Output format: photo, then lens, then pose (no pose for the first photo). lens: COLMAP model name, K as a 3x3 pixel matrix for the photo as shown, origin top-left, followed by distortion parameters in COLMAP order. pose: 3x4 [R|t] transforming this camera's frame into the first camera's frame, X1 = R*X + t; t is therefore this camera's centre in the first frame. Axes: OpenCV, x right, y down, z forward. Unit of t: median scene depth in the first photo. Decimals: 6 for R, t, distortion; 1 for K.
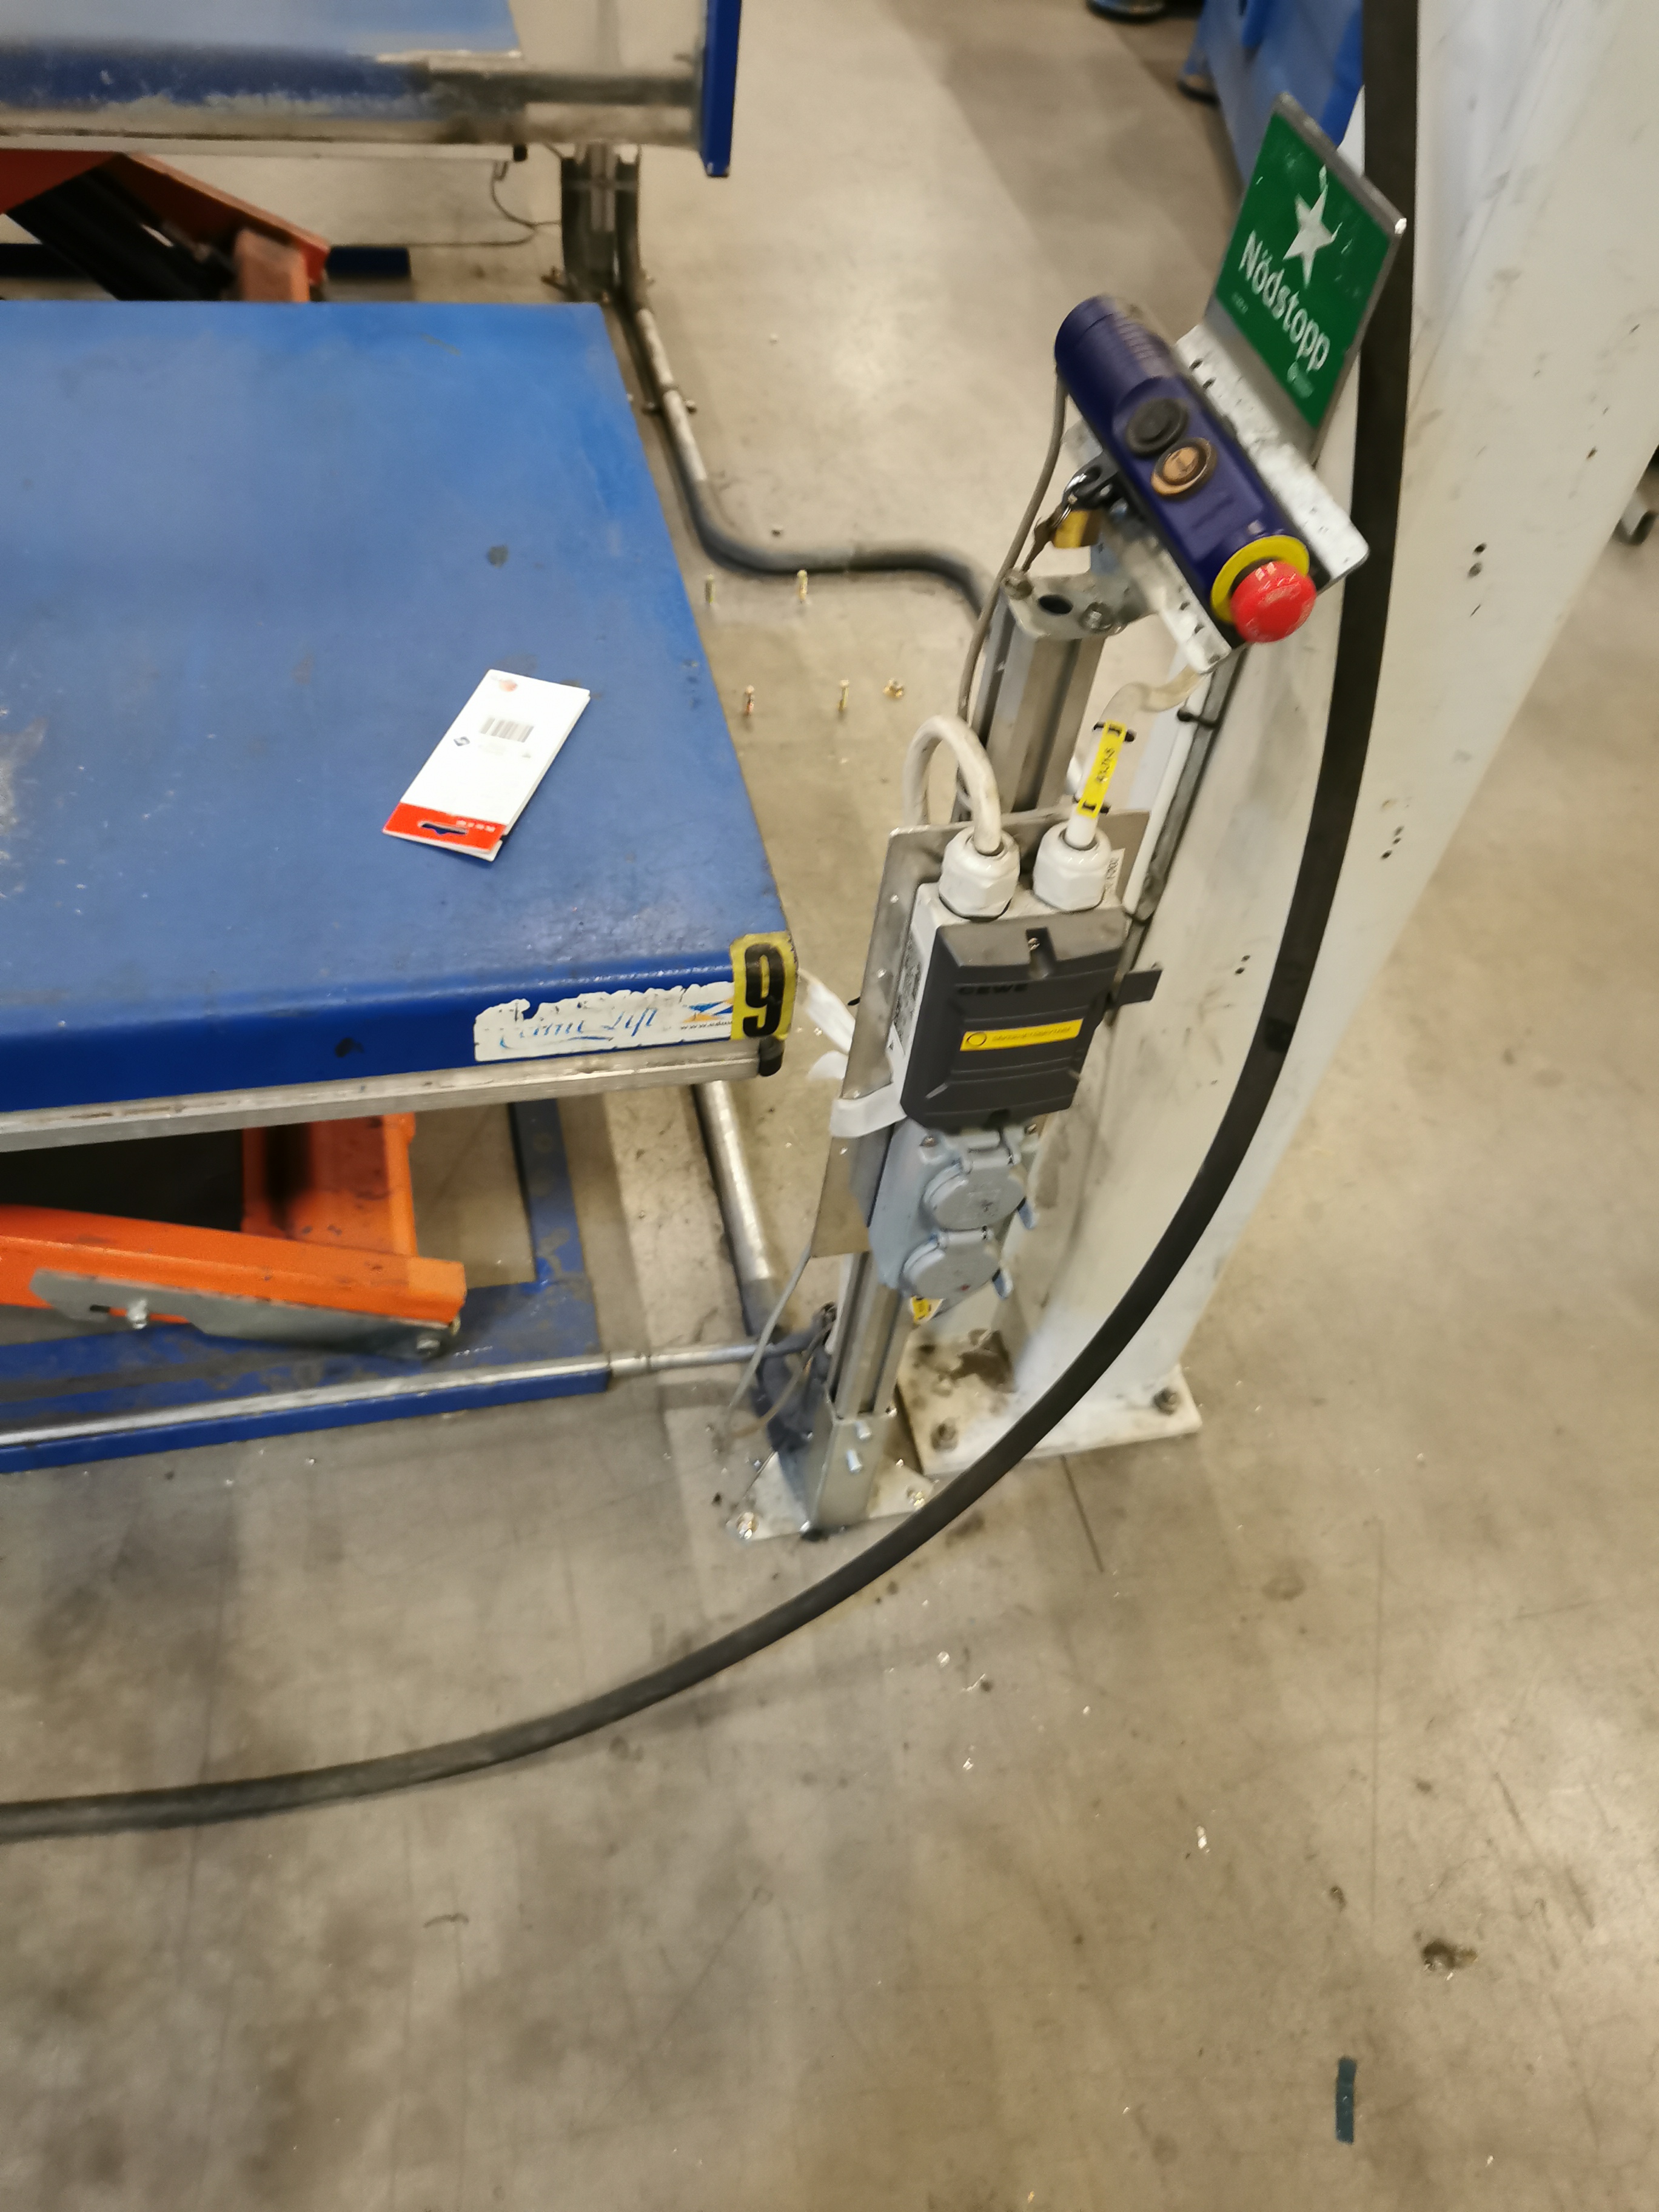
lens RADIAL K [[1707.6, 0, 808.1], [0, 1707.6, 1121.6], [0, 0, 1]] dist [0.032275, -0.014399]
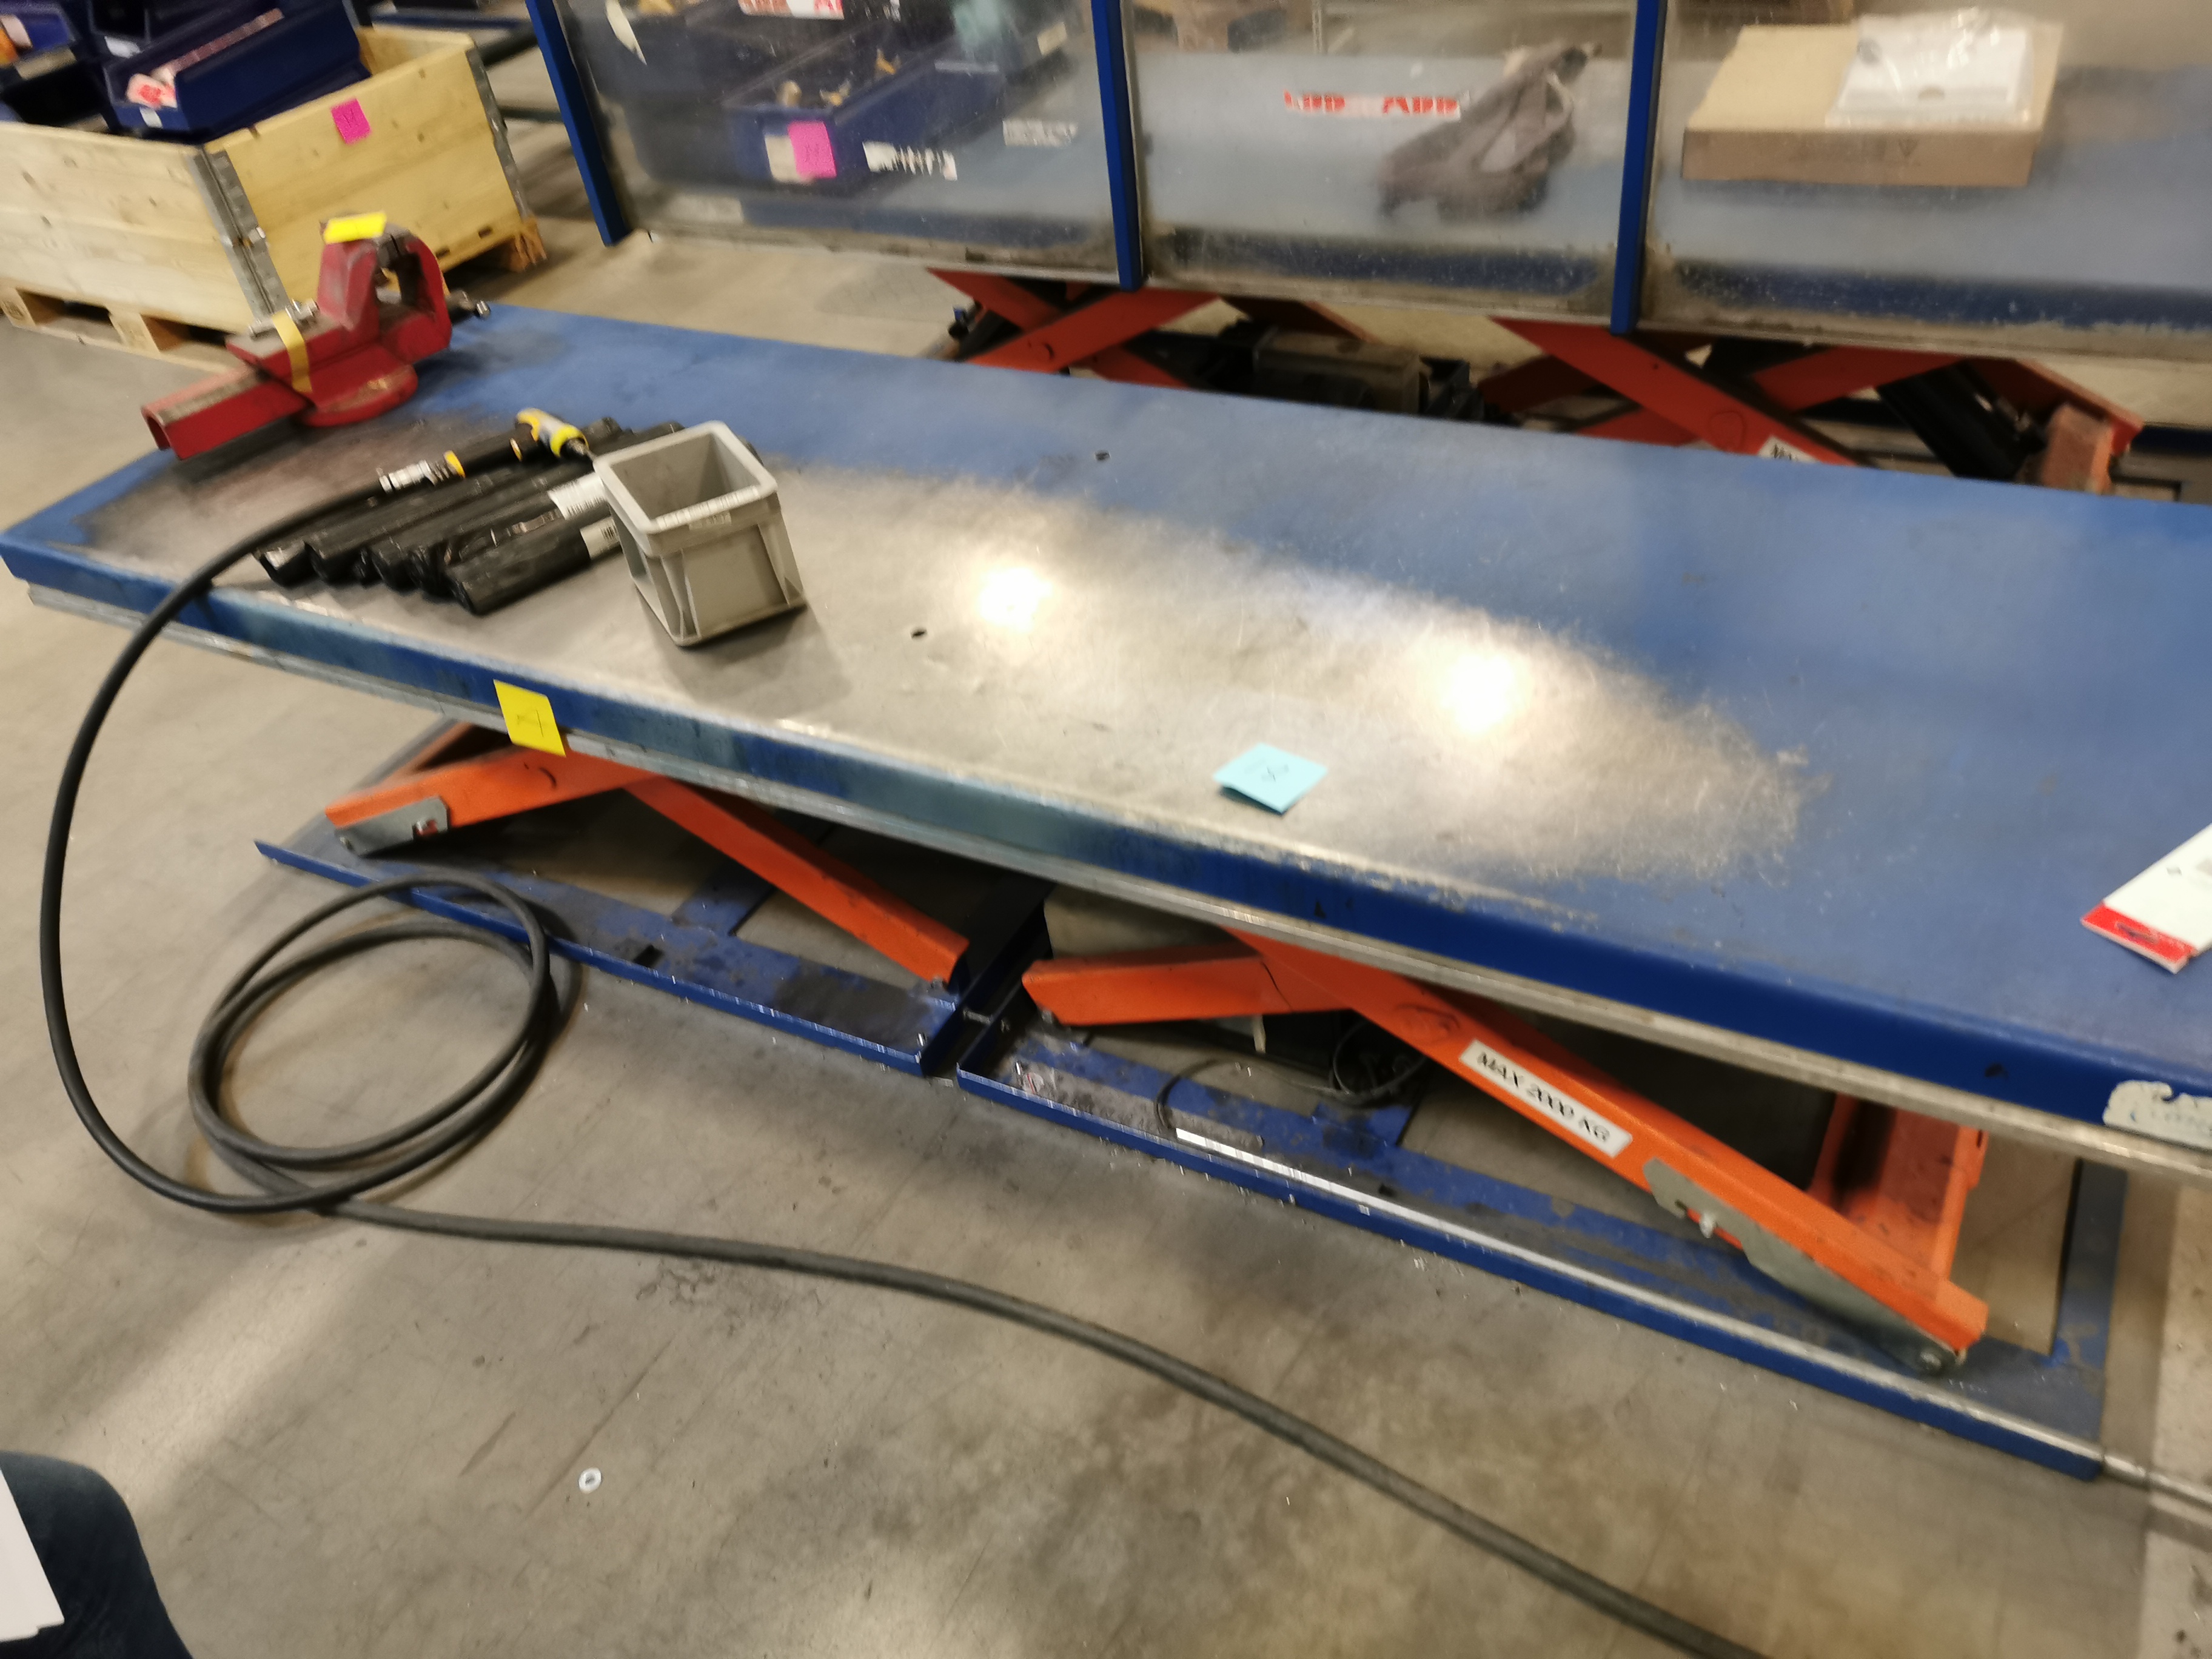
lens RADIAL K [[1707.6, 0, 1086.5], [0, 1707.6, 844.5], [0, 0, 1]] dist [0.032275, -0.014399]
pose [[0.726765, 0.263868, -0.634181, 0.002913], [-0.376517, 0.925241, -0.046514, 0.080330], [0.574497, 0.272585, 0.771784, -0.290362]]
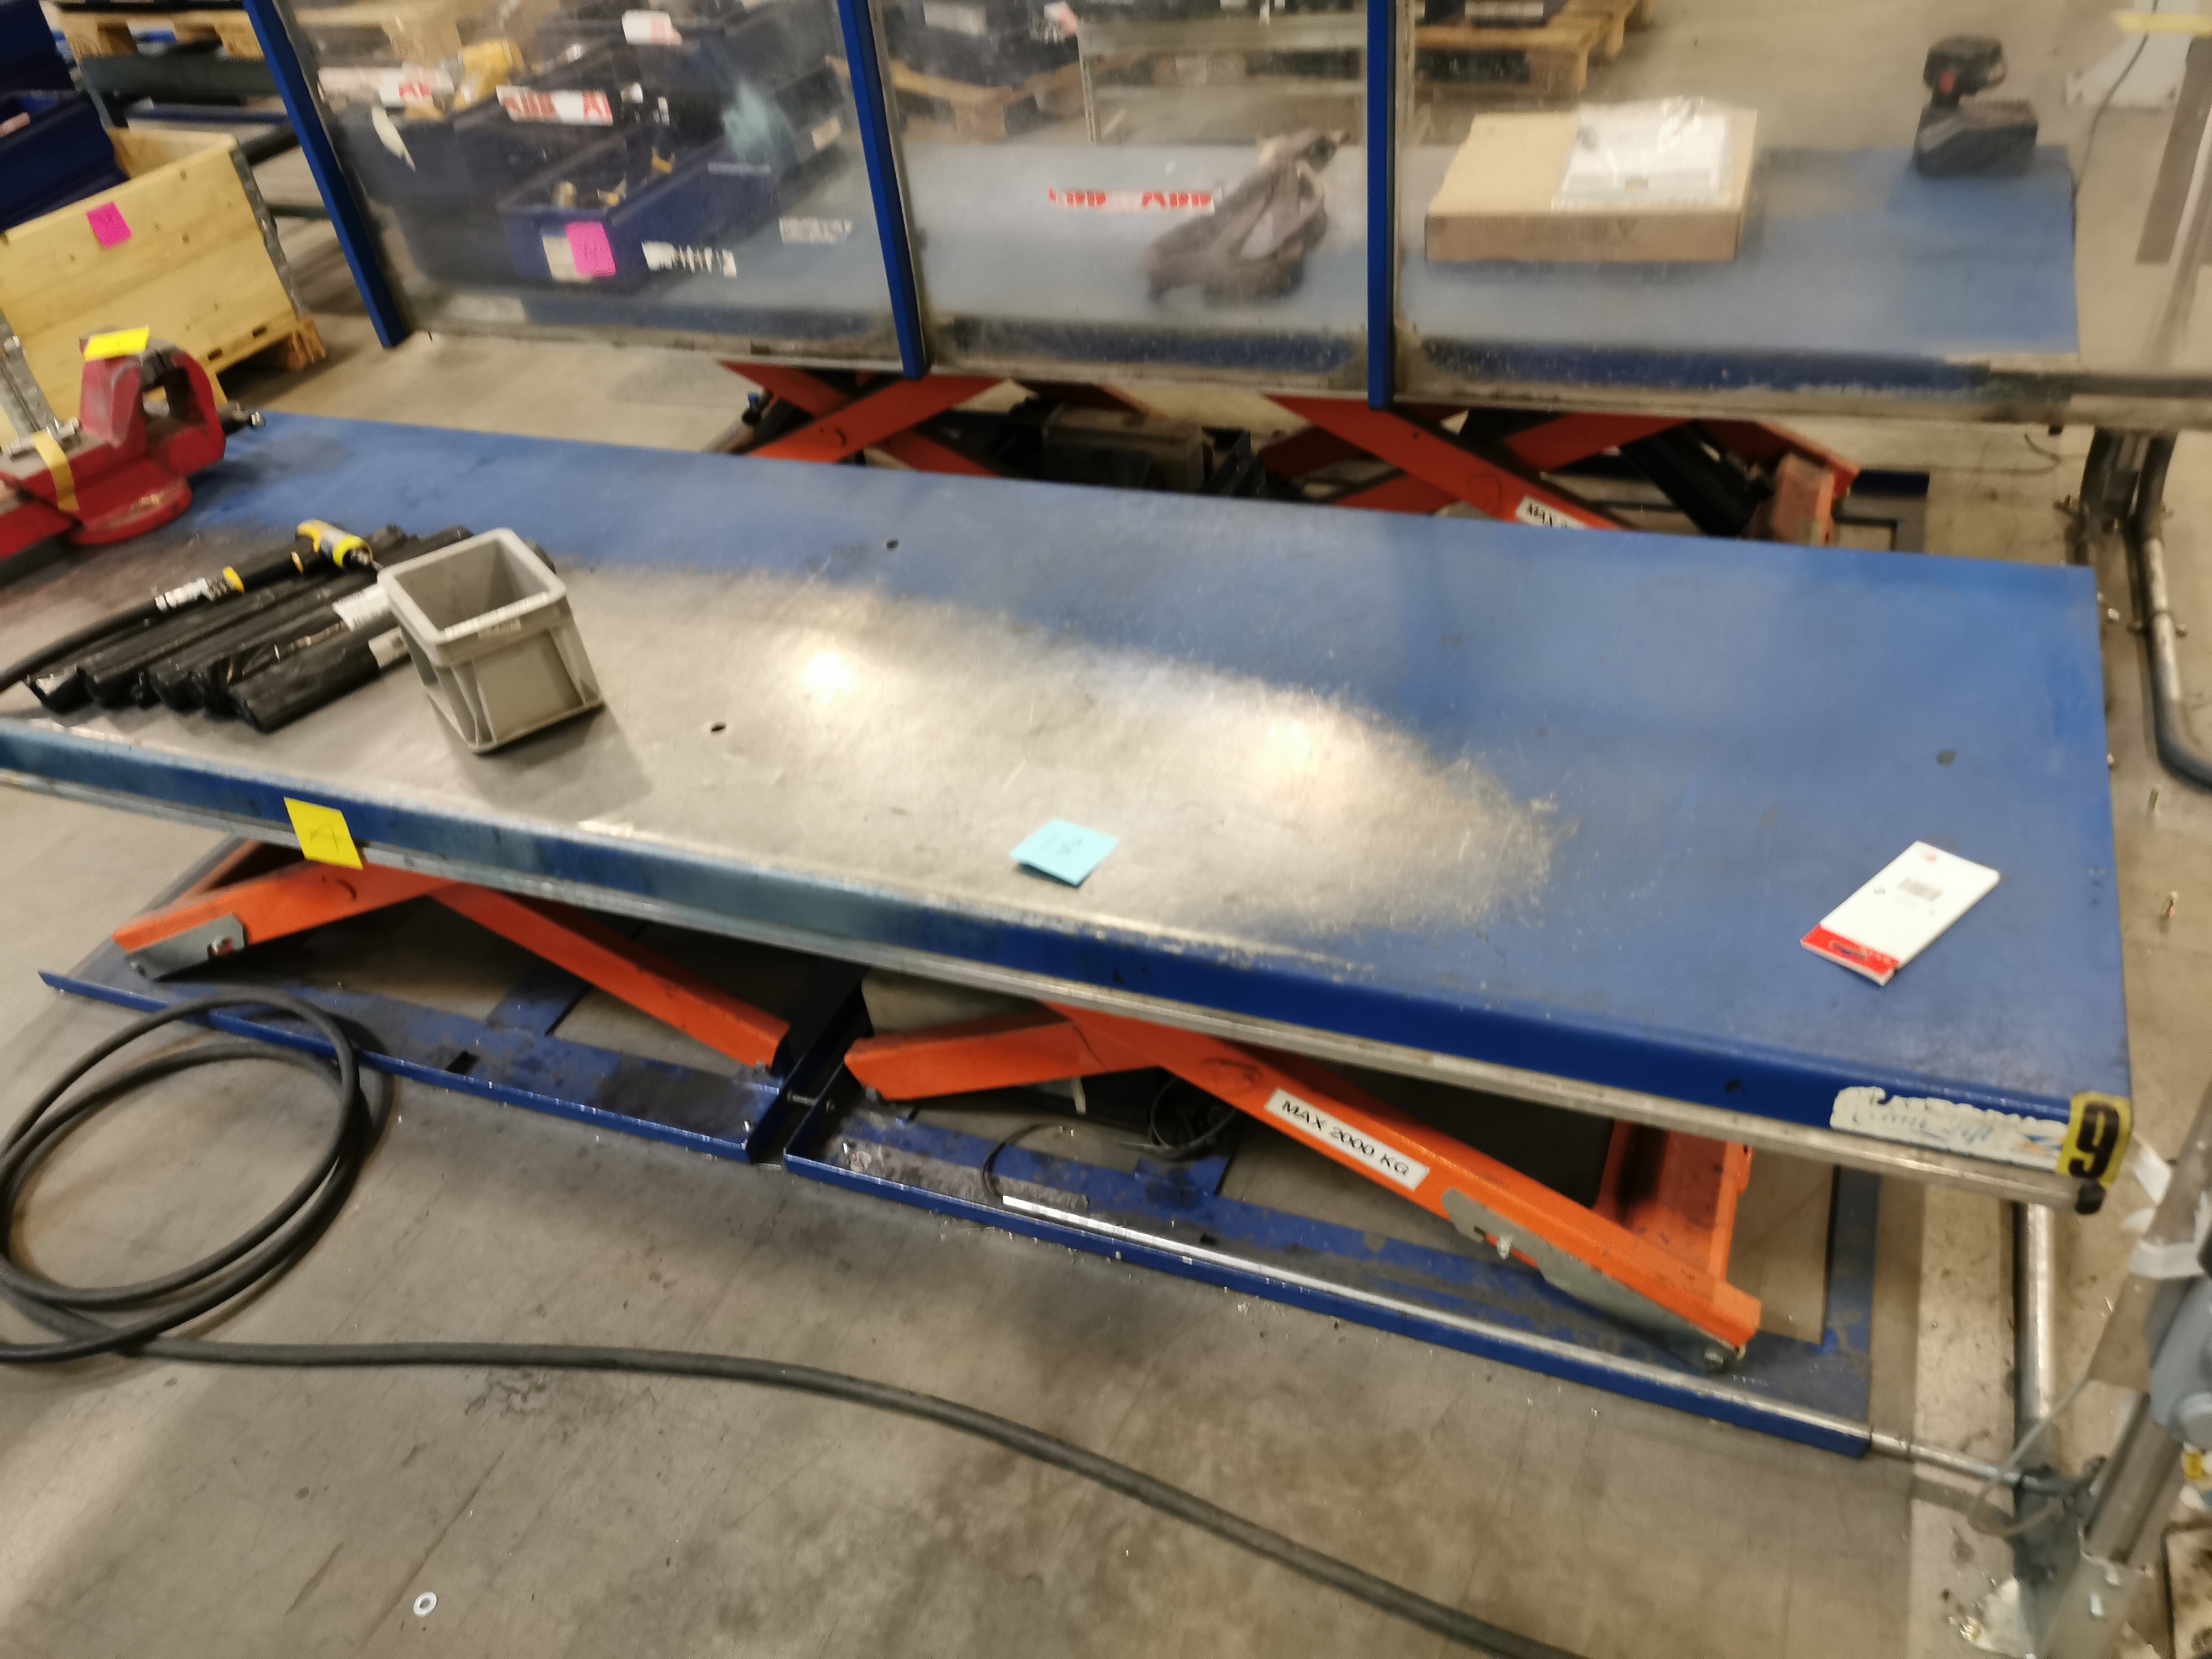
lens RADIAL K [[1707.6, 0, 1091.3], [0, 1707.6, 845.4], [0, 0, 1]] dist [0.032275, -0.014399]
pose [[0.799343, 0.196948, -0.567681, 0.043144], [-0.310900, 0.944026, -0.110257, 0.061178], [0.514191, 0.264625, 0.815832, -0.310635]]
